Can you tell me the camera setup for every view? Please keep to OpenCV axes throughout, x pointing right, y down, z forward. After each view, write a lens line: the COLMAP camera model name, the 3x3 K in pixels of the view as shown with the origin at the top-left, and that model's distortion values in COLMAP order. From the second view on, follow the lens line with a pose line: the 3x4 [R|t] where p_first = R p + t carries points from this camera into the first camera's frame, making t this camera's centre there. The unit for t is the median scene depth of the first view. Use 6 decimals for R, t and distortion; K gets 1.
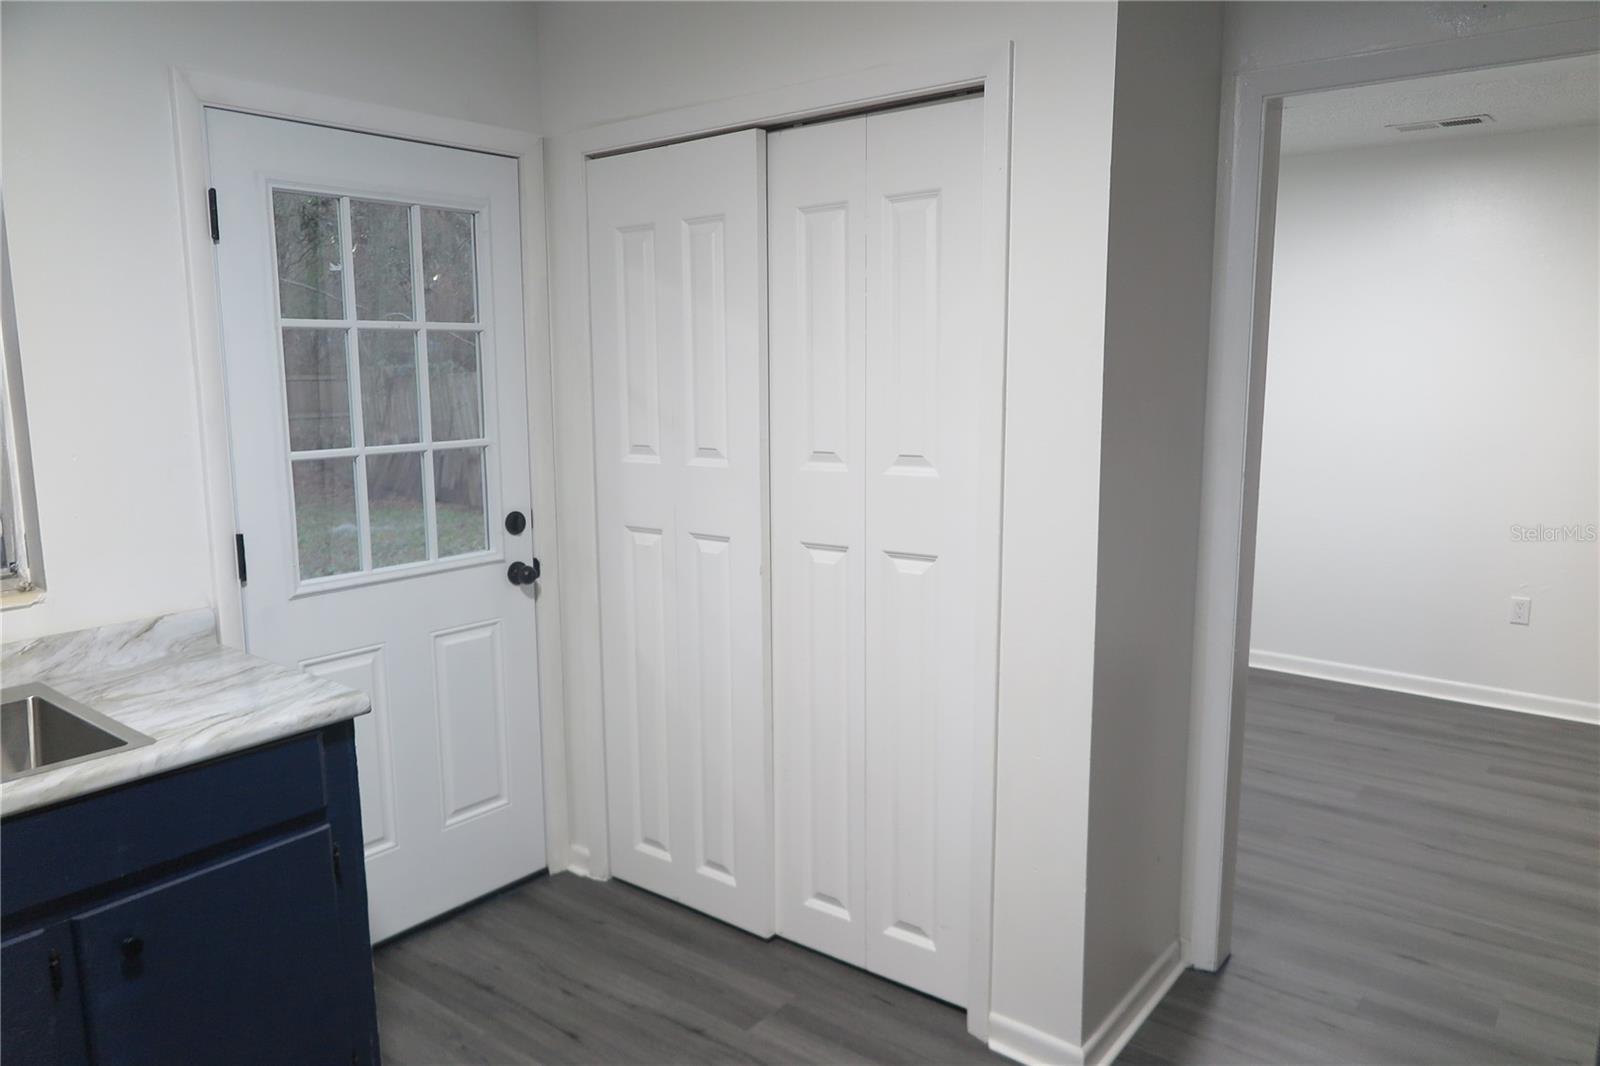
lens RADIAL K [[1112.3, 0, 797.7], [0, 1112.3, 523.6], [0, 0, 1]] dist [-0.011499, 0.003512]
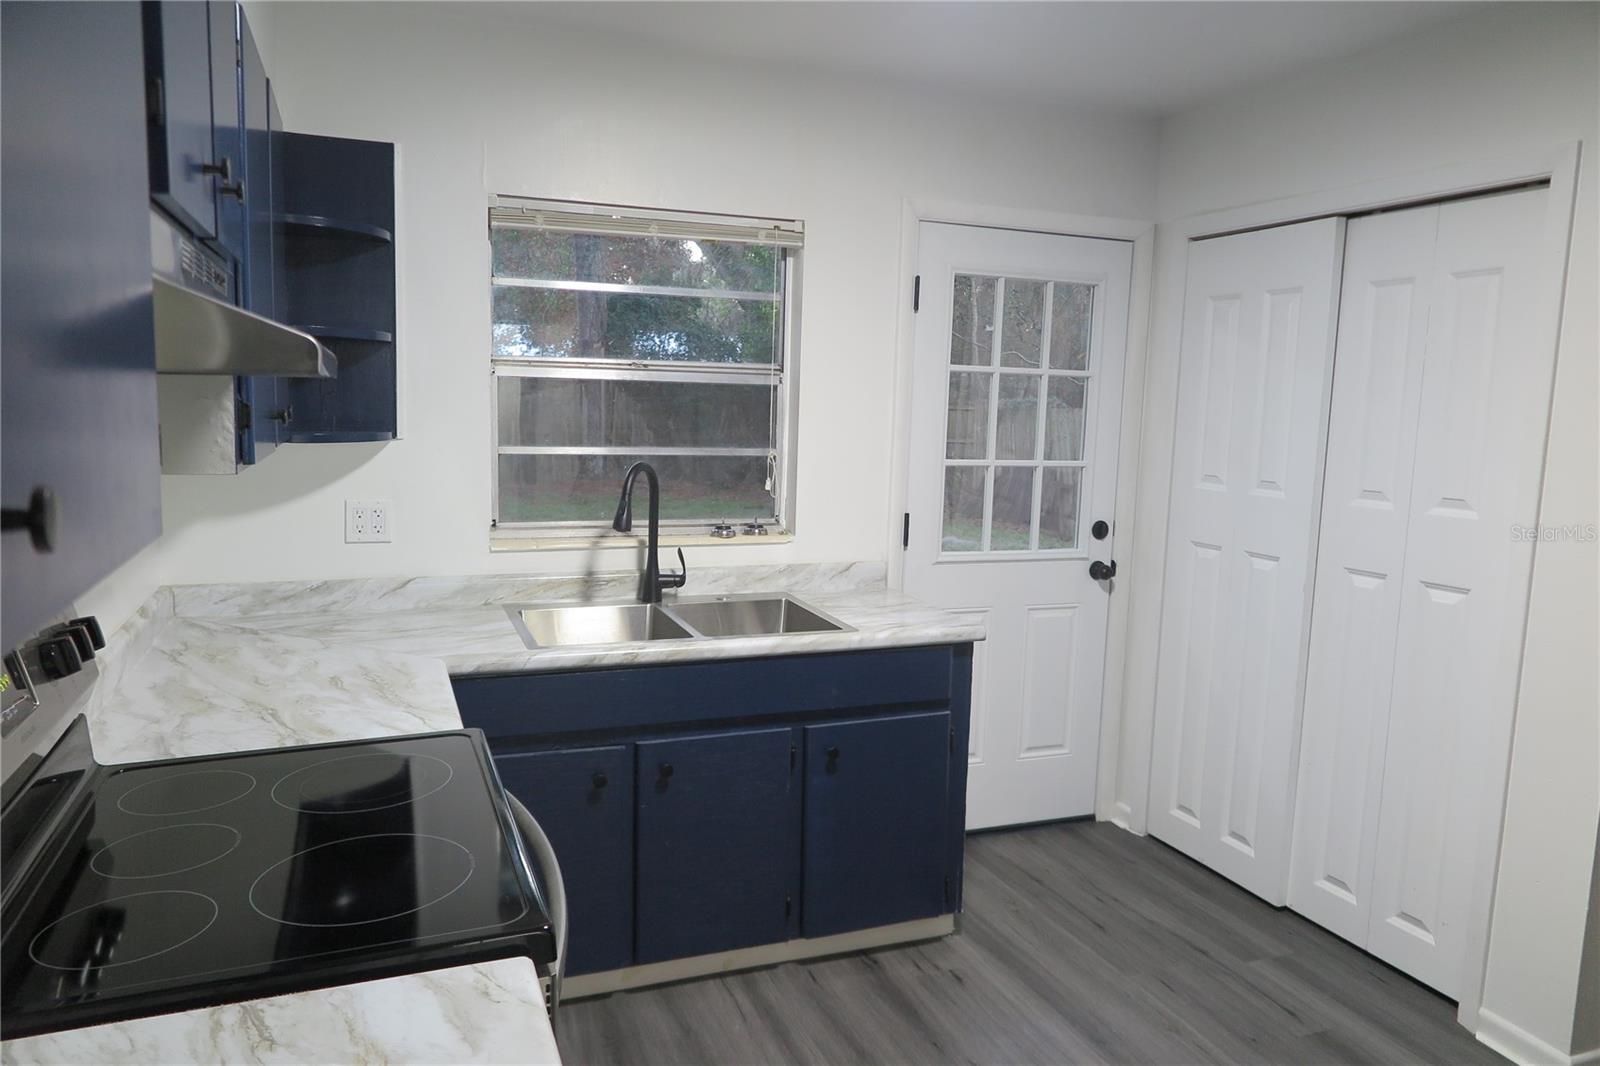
lens RADIAL K [[1112.3, 0, 797.7], [0, 1112.3, 523.6], [0, 0, 1]] dist [-0.011499, 0.003512]
pose [[0.864983, 0.095089, -0.492709, 0.077165], [-0.111482, 0.993759, -0.003926, 0.040374], [0.489261, 0.058324, 0.870185, -0.292577]]
